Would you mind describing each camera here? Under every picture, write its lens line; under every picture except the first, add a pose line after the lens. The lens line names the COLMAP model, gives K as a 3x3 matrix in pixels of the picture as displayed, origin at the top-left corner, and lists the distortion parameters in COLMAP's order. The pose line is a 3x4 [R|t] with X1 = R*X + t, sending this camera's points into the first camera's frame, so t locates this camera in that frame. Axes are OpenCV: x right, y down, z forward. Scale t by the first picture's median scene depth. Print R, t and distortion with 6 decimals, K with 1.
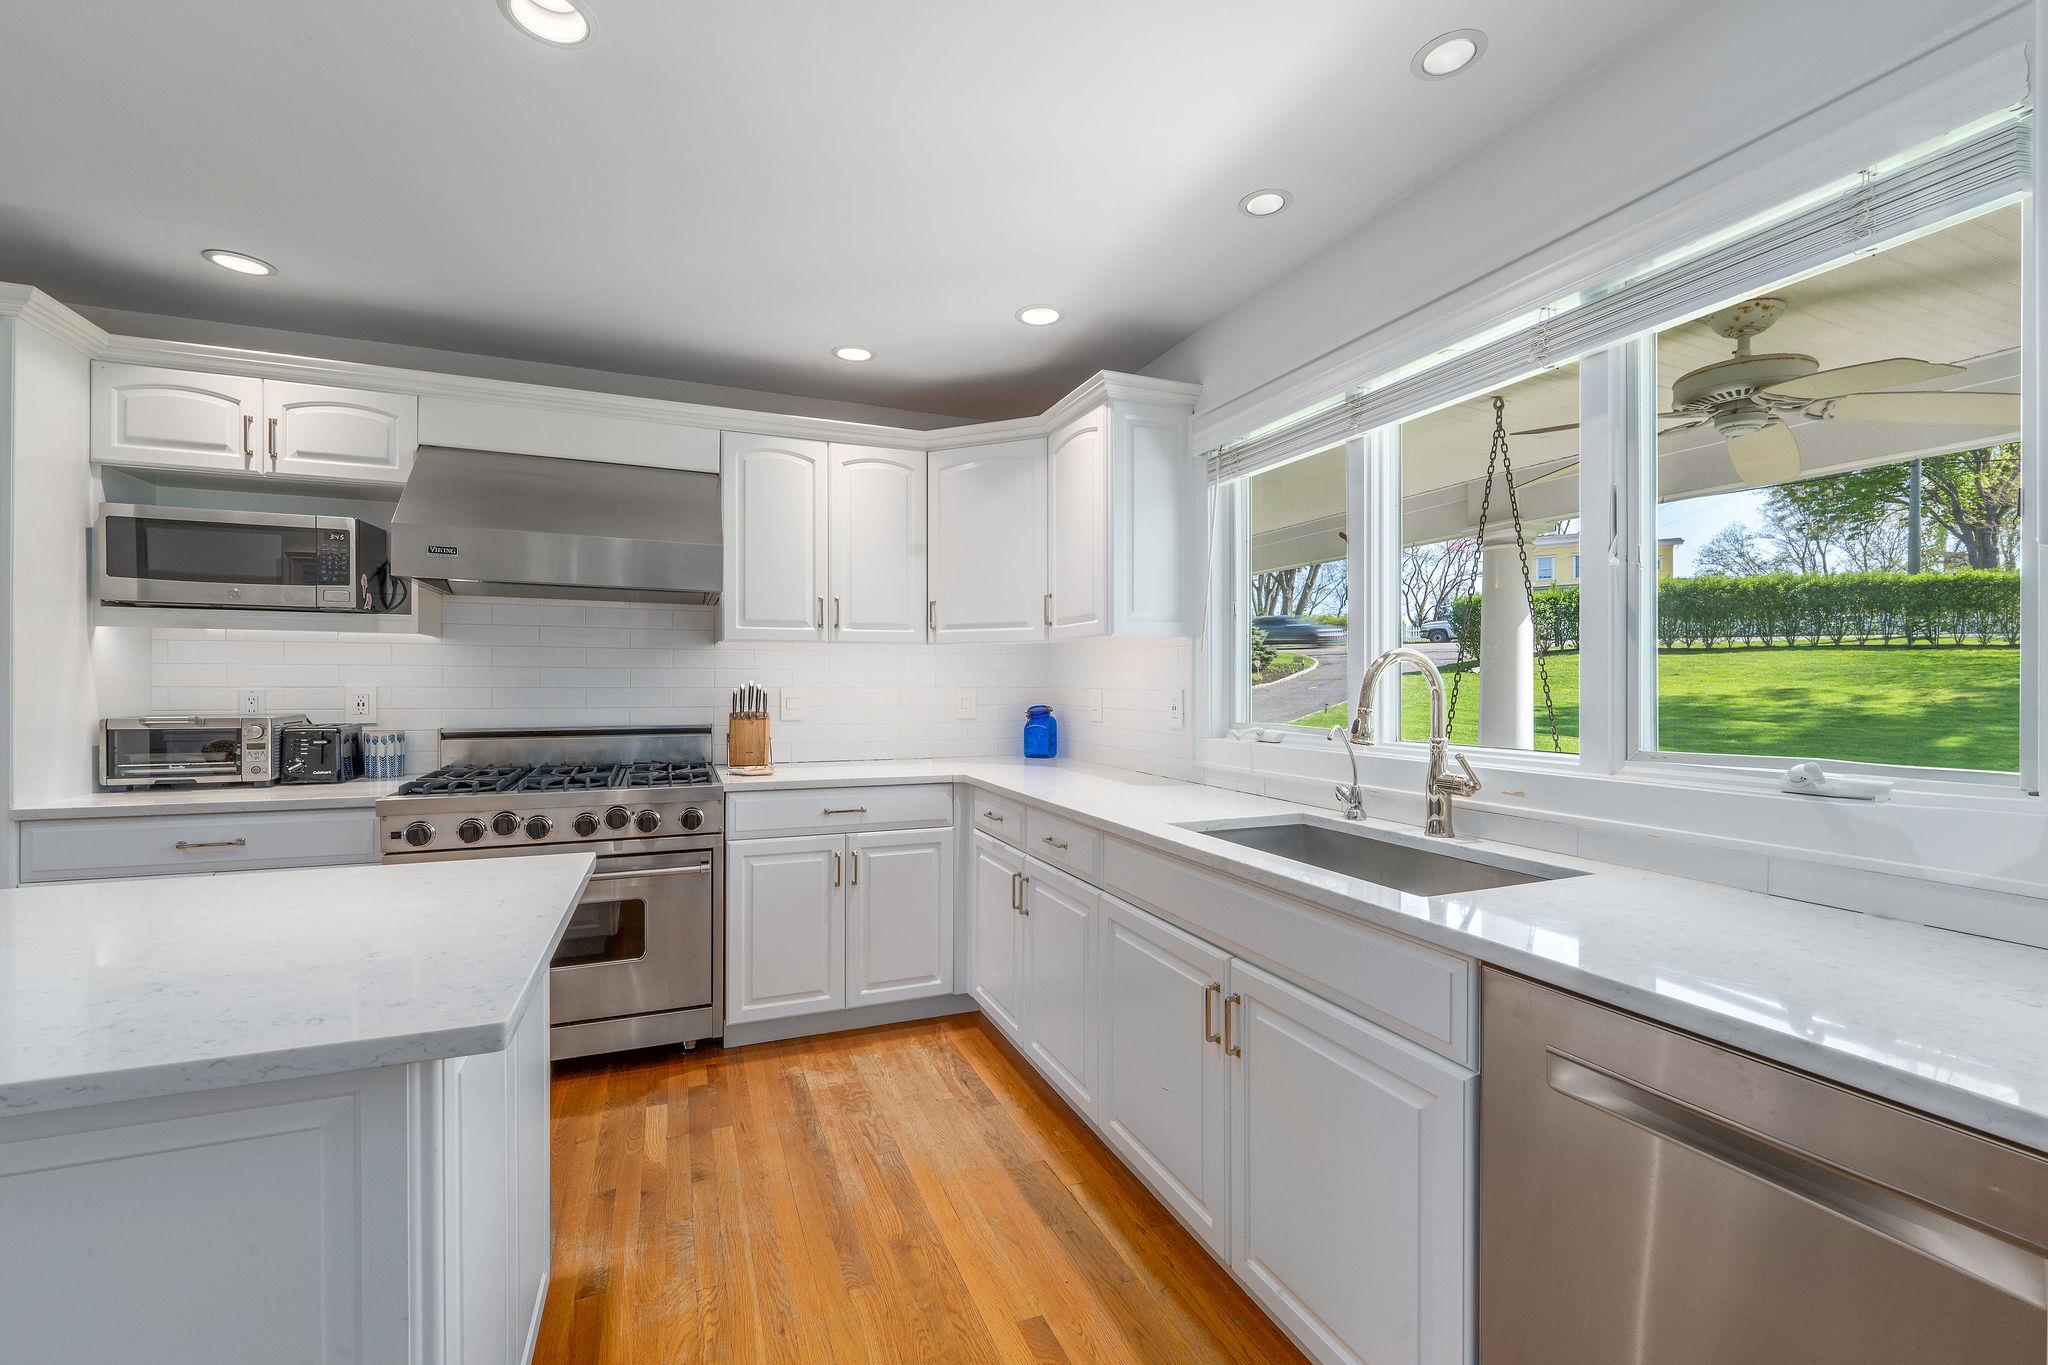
lens RADIAL K [[841.2, 0, 999.4], [0, 841.2, 683.8], [0, 0, 1]] dist [-0.001011, -0.000036]
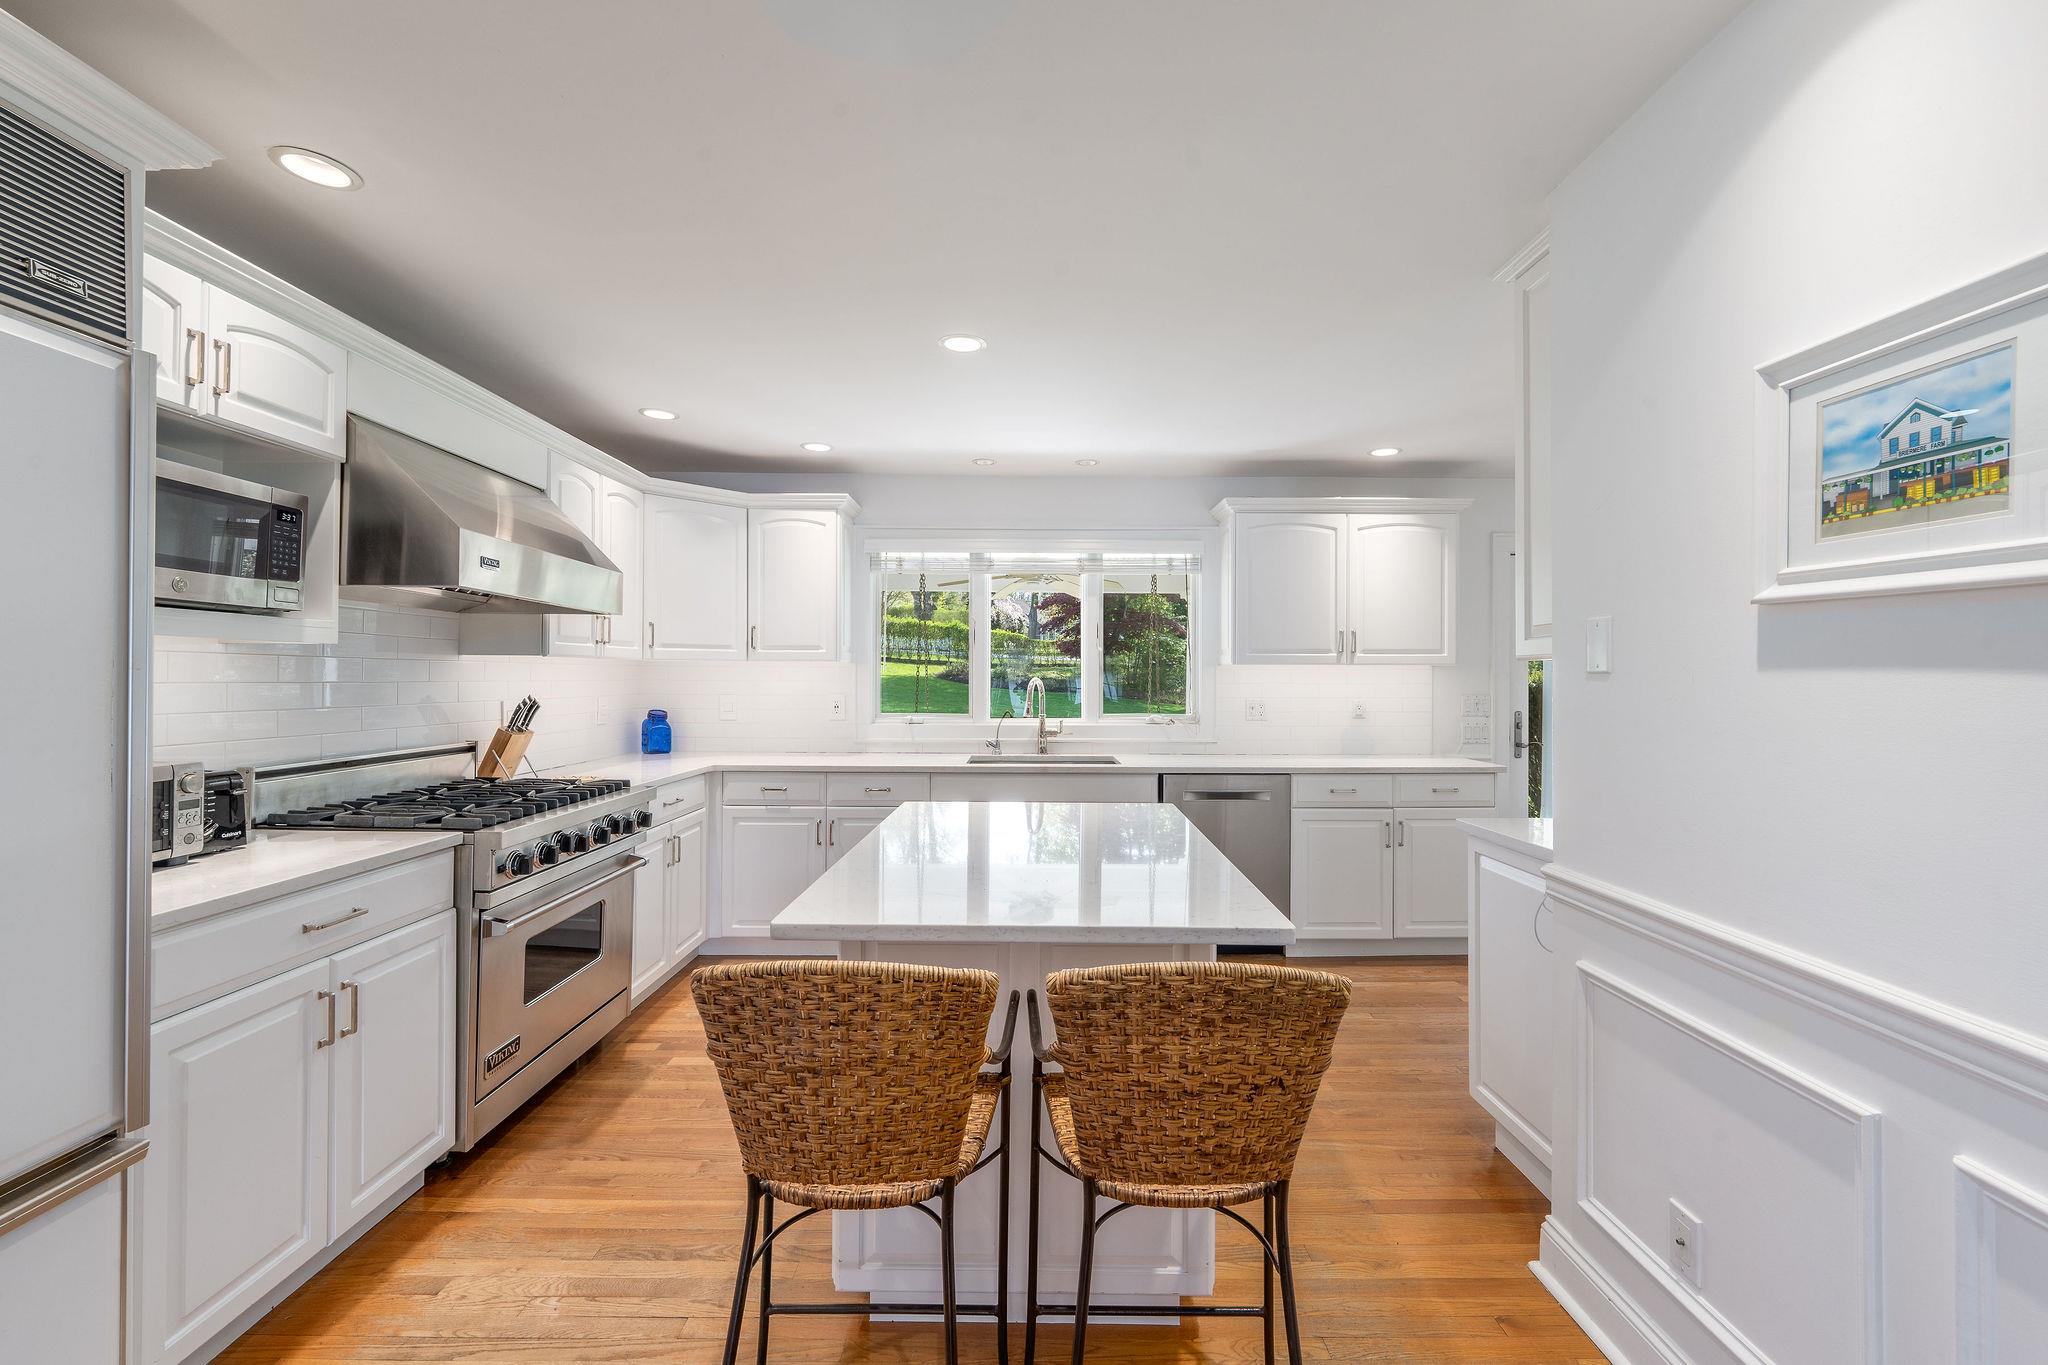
lens RADIAL K [[859.4, 0, 1035.4], [0, 859.4, 671.4], [0, 0, 1]] dist [-0.001679, -0.000278]
pose [[0.360665, 0.005608, 0.932678, -1.253564], [-0.002486, 0.999984, -0.005051, -0.032769], [-0.932692, -0.000497, 0.360674, 0.089733]]
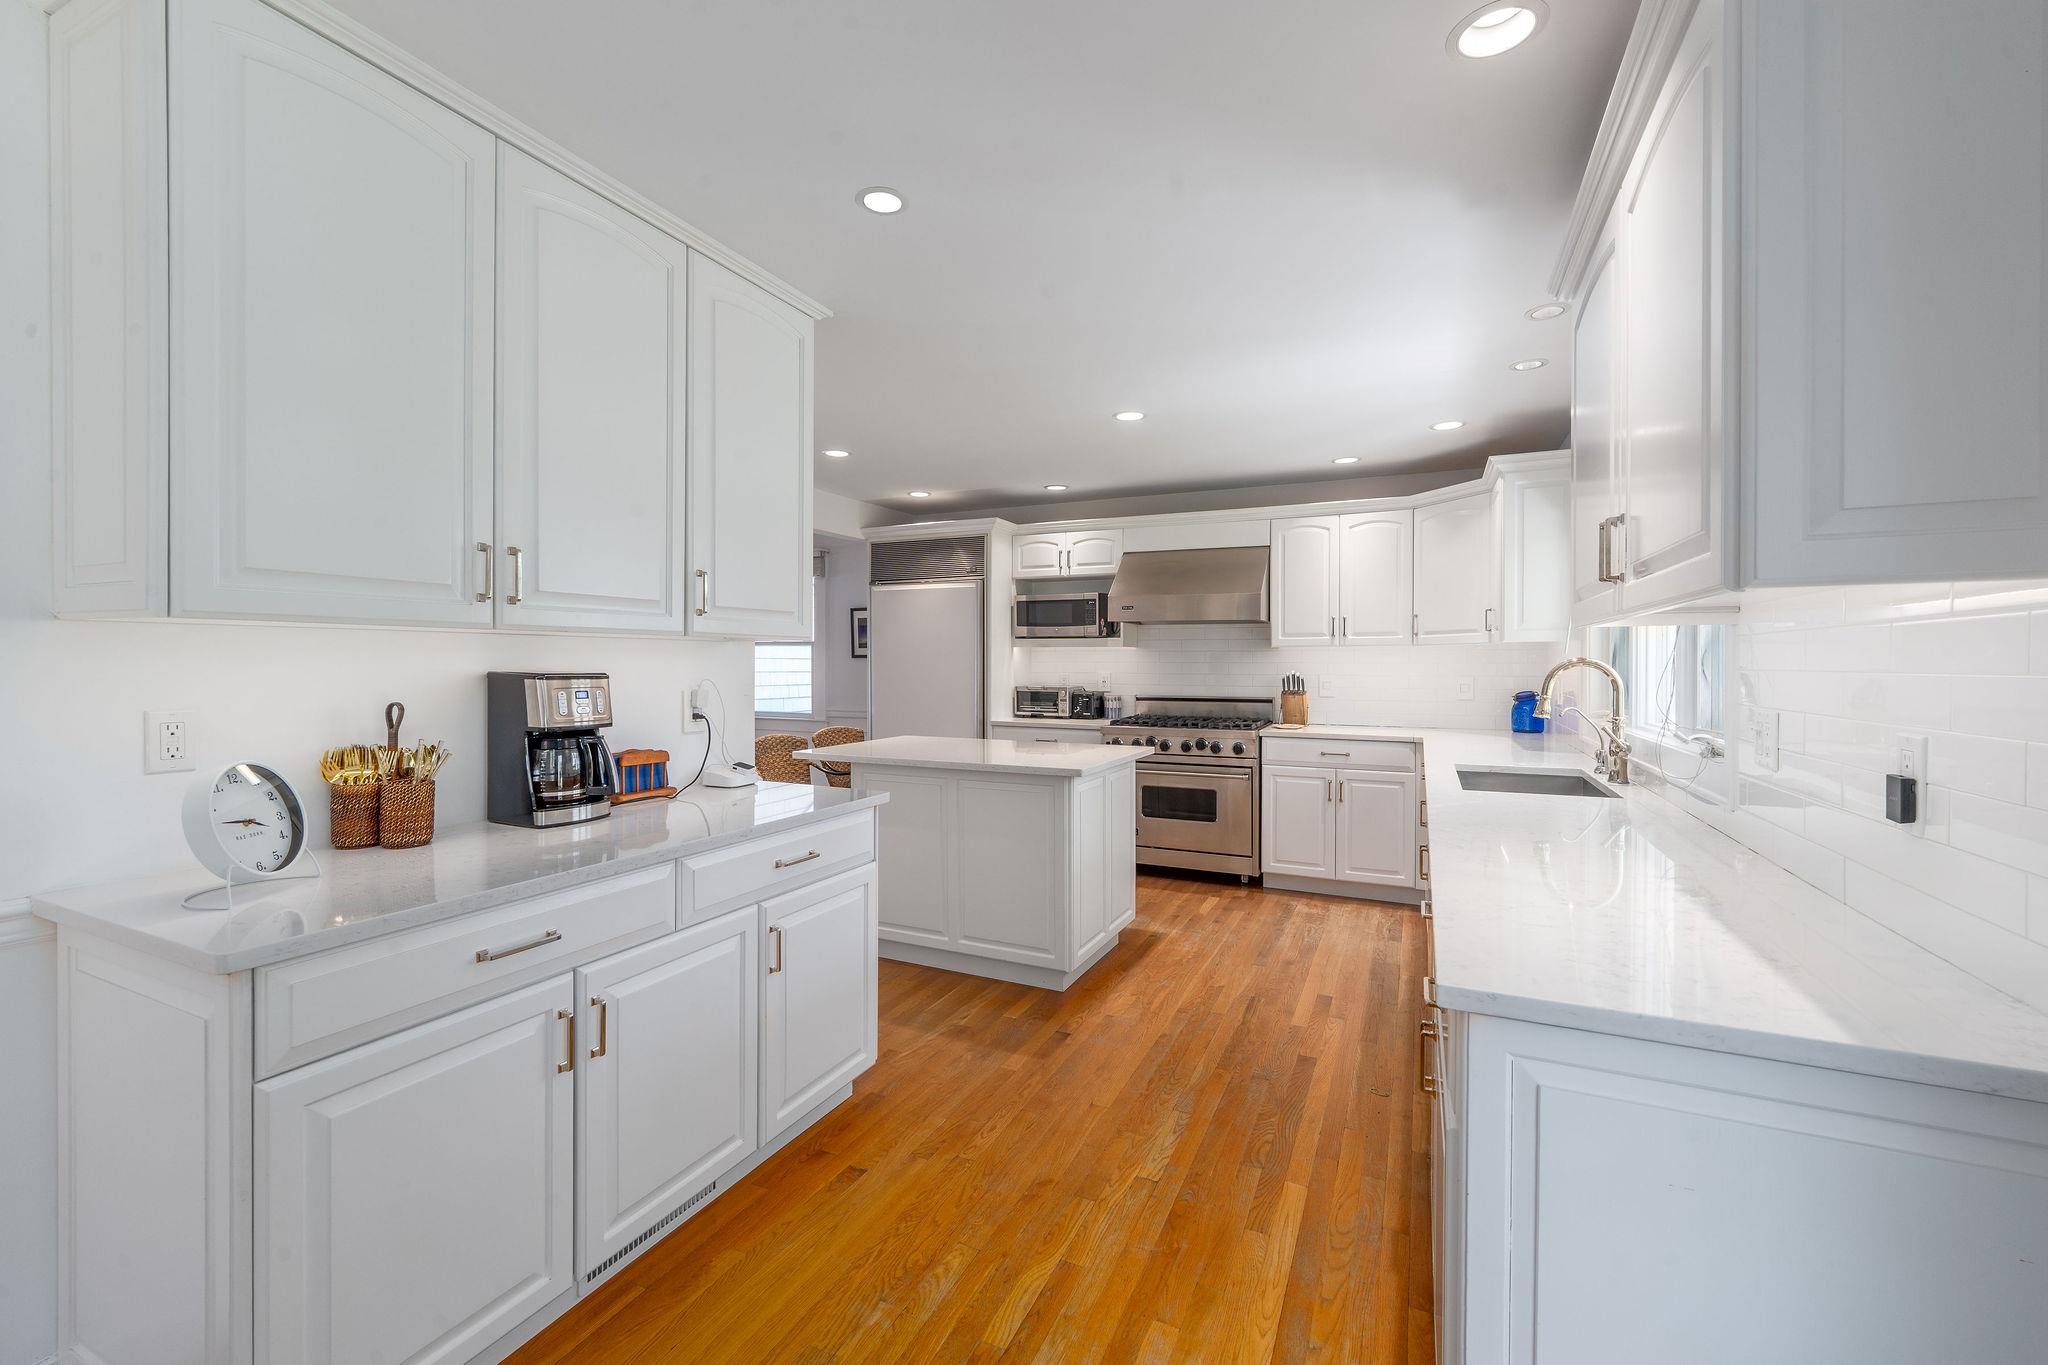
lens RADIAL K [[829.6, 0, 1031.4], [0, 829.6, 667.2], [0, 0, 1]] dist [-0.000537, -0.000045]
pose [[0.689192, 0.003859, -0.724568, 0.610513], [-0.000433, 0.999988, 0.004914, -0.021719], [0.724579, -0.003073, 0.689185, -0.538738]]
